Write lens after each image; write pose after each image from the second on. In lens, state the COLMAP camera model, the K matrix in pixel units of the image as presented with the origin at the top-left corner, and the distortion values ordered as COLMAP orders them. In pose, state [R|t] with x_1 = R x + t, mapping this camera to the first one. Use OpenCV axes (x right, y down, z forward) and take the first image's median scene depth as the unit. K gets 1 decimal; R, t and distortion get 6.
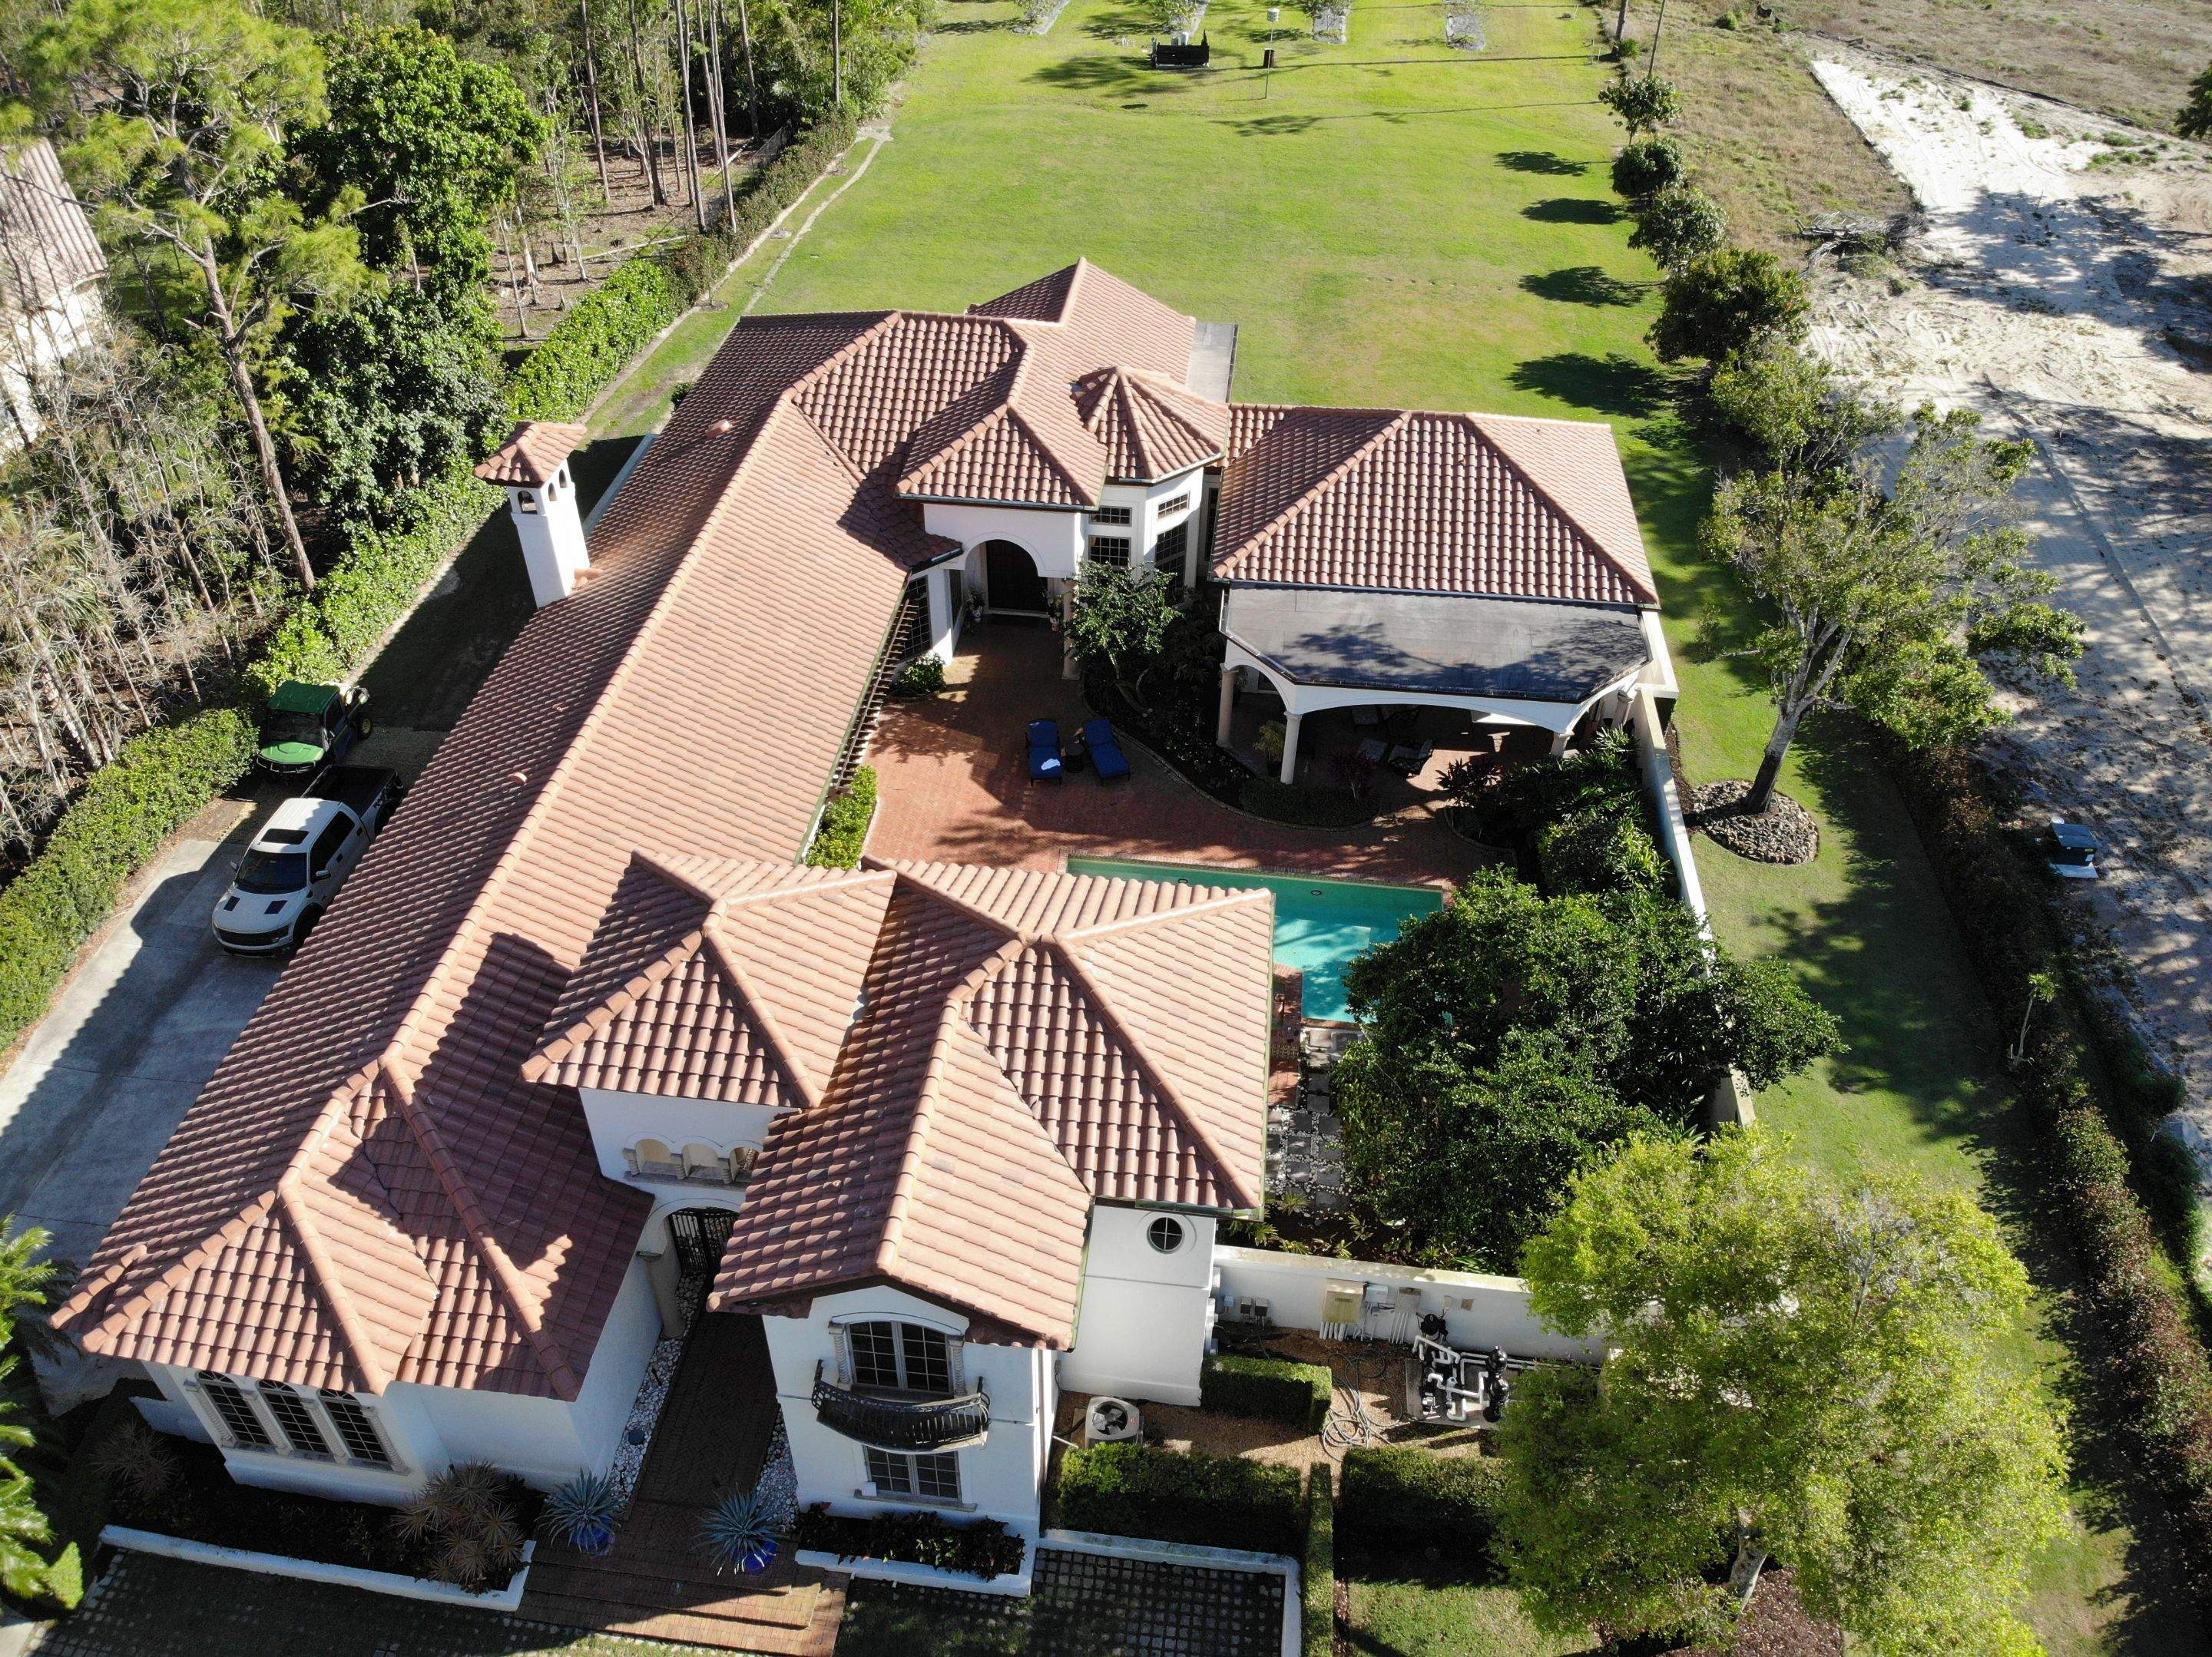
lens RADIAL K [[1607.7, 0, 1097.2], [0, 1607.7, 835.1], [0, 0, 1]] dist [0.076145, -0.180872]
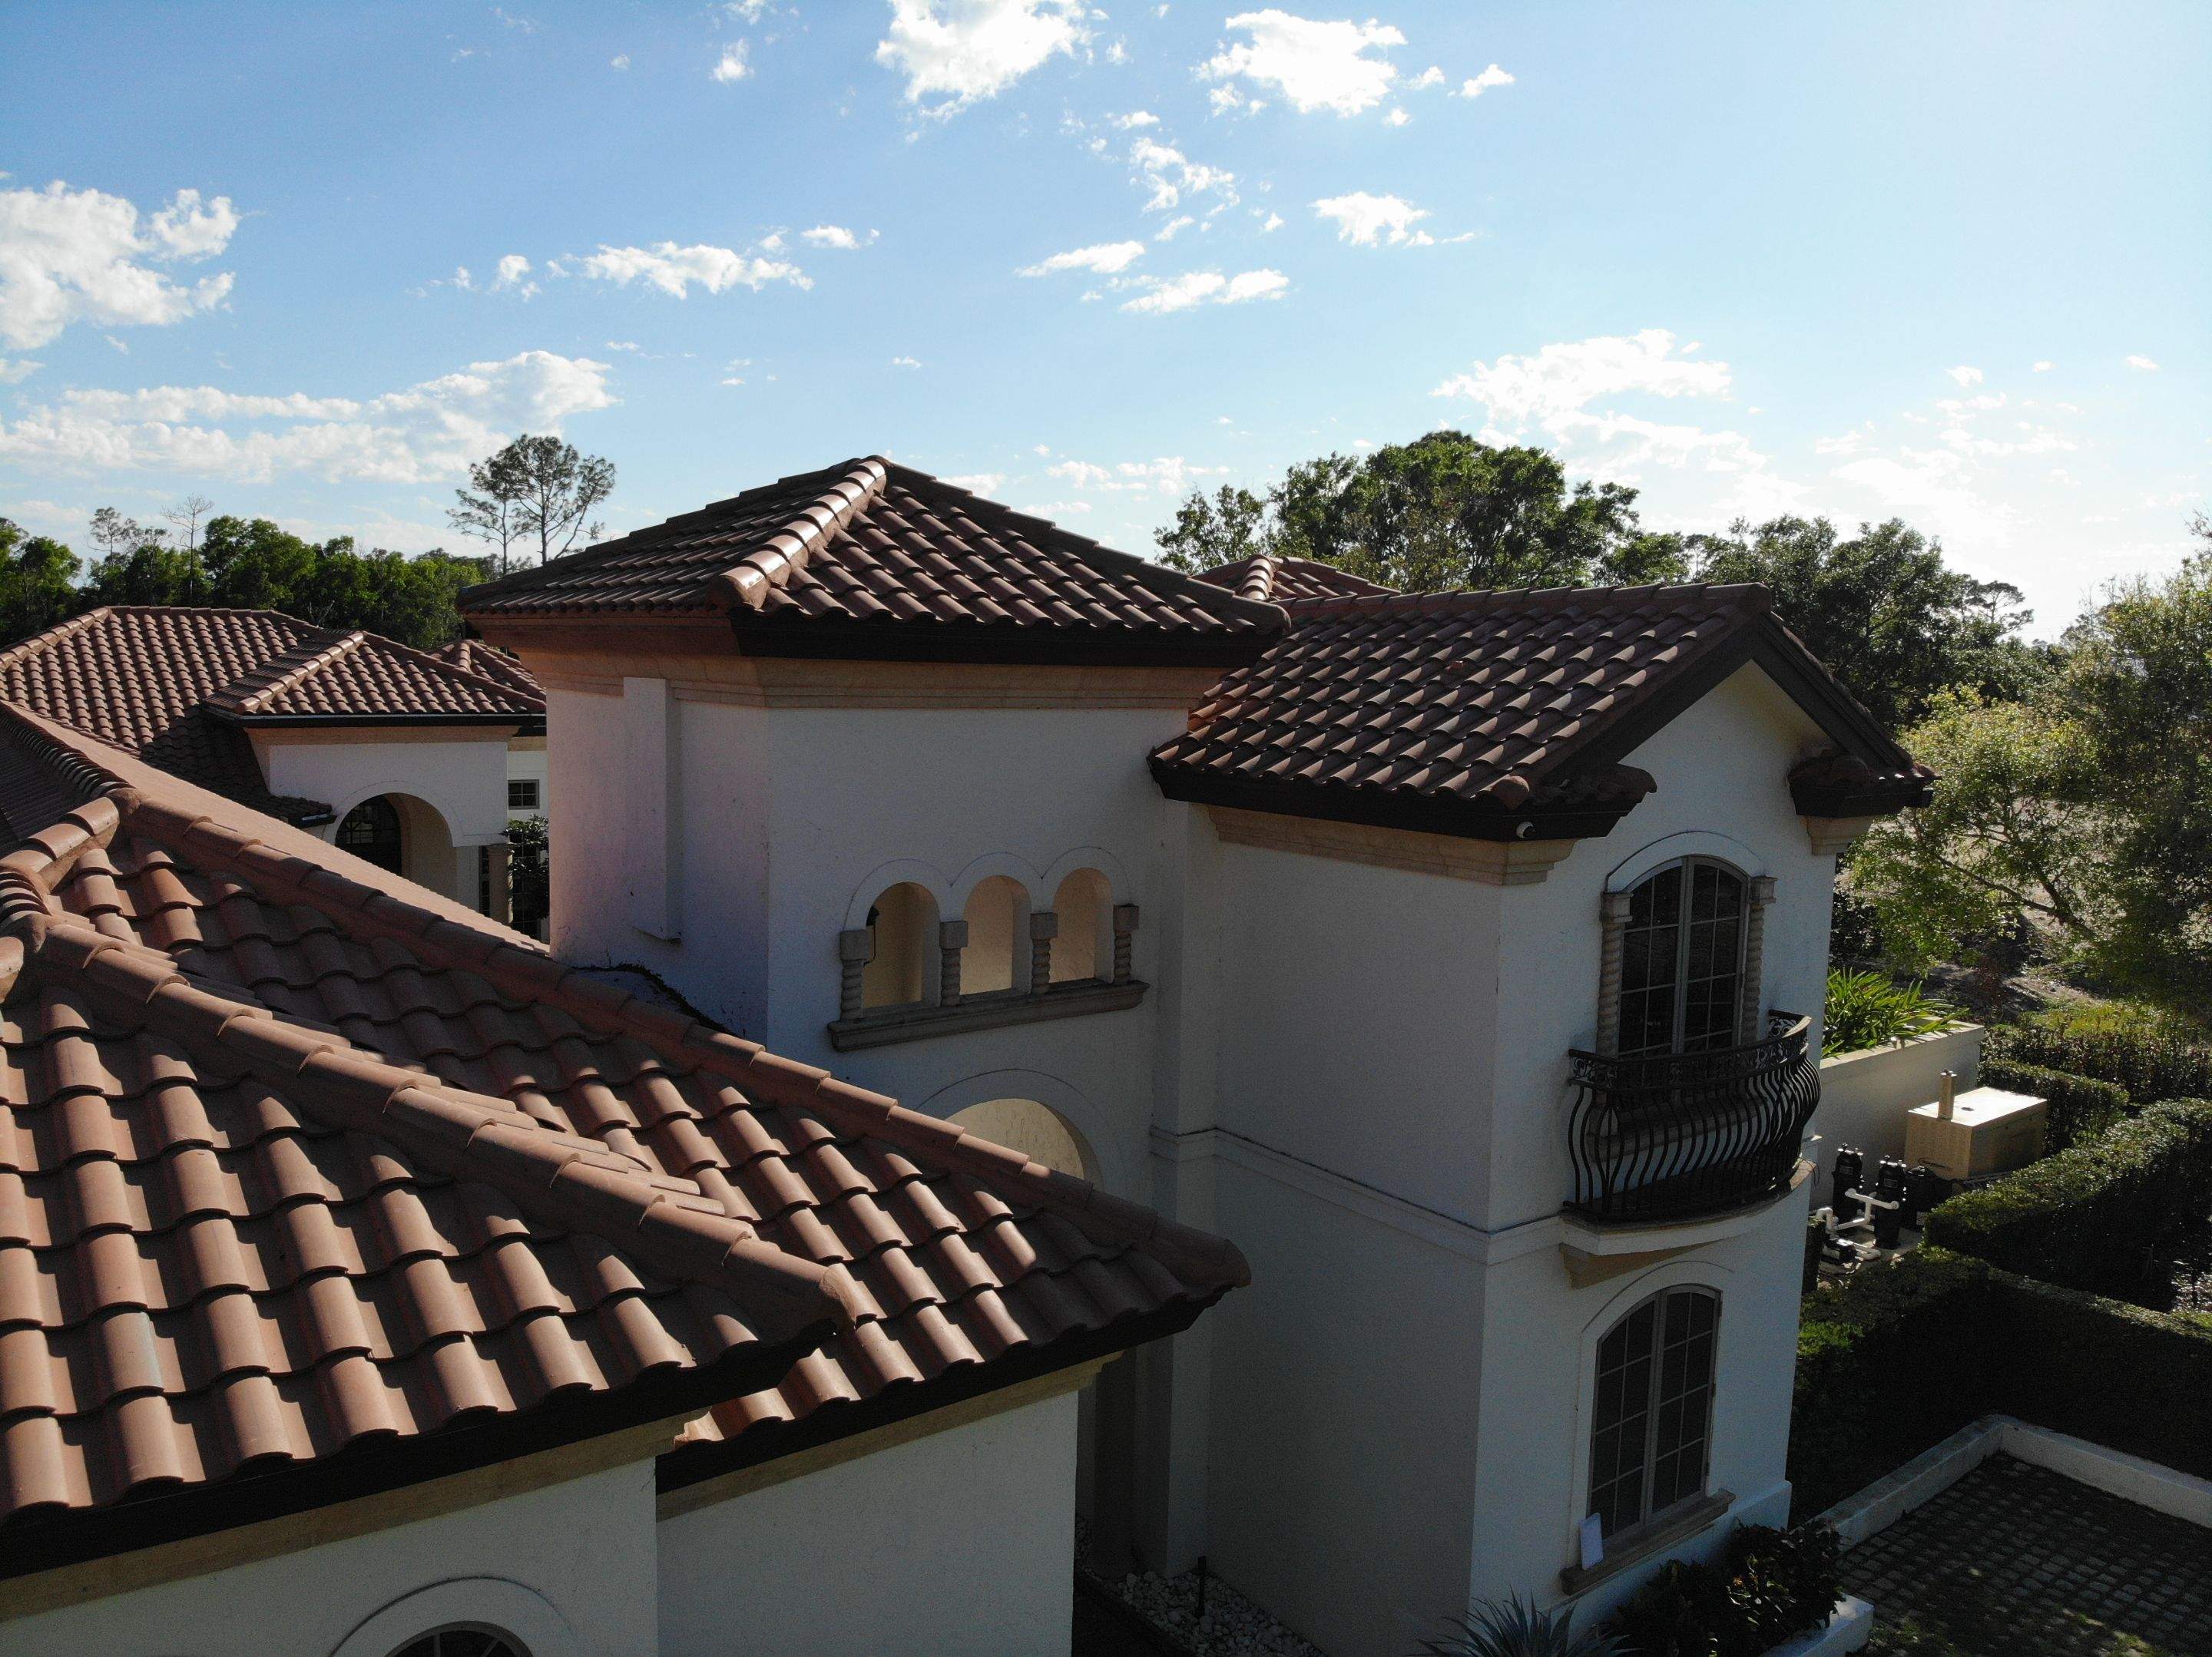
lens RADIAL K [[1607.7, 0, 1109.6], [0, 1607.7, 812.2], [0, 0, 1]] dist [0.076145, -0.180872]
pose [[0.719204, -0.063058, 0.691931, -0.341171], [0.436906, 0.815384, -0.379818, 0.230105], [-0.540239, 0.575476, 0.613978, 0.451990]]
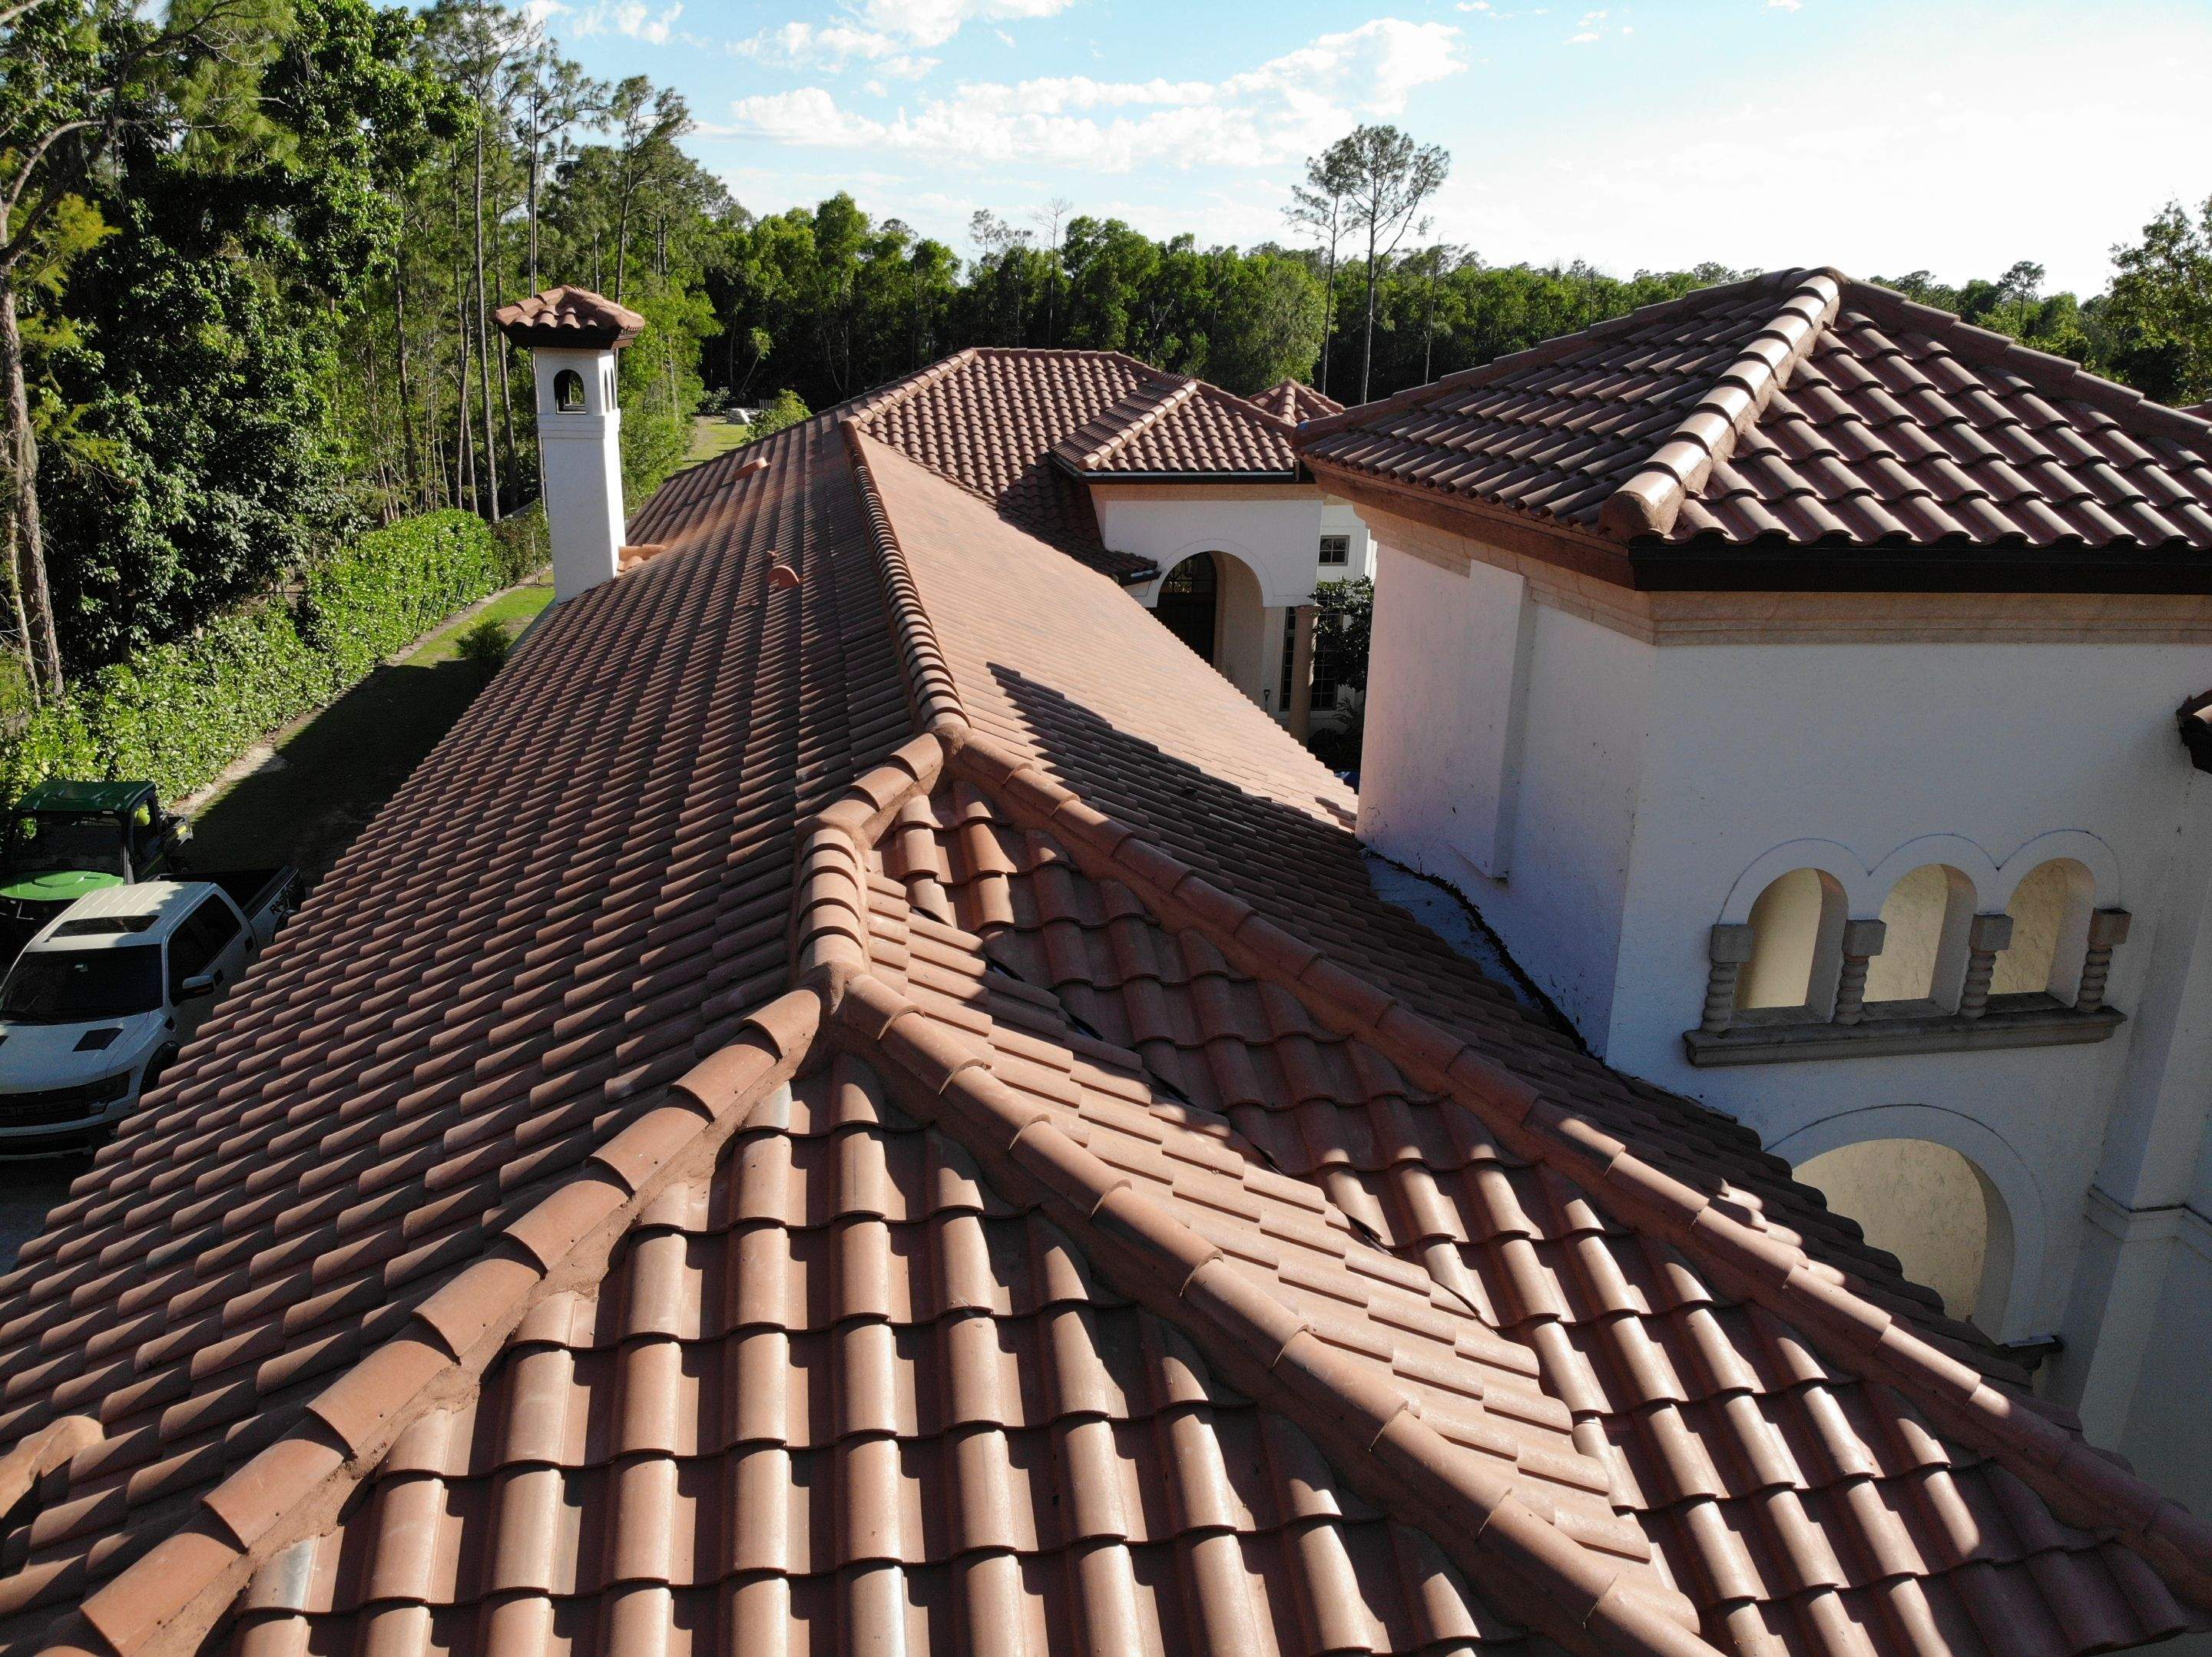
lens RADIAL K [[1607.7, 0, 1101.5], [0, 1607.7, 843.1], [0, 0, 1]] dist [0.076145, -0.180872]
pose [[0.960371, -0.076768, 0.267943, -0.323350], [0.171775, 0.920076, -0.352071, 0.176881], [-0.219500, 0.384145, 0.896801, 0.474068]]
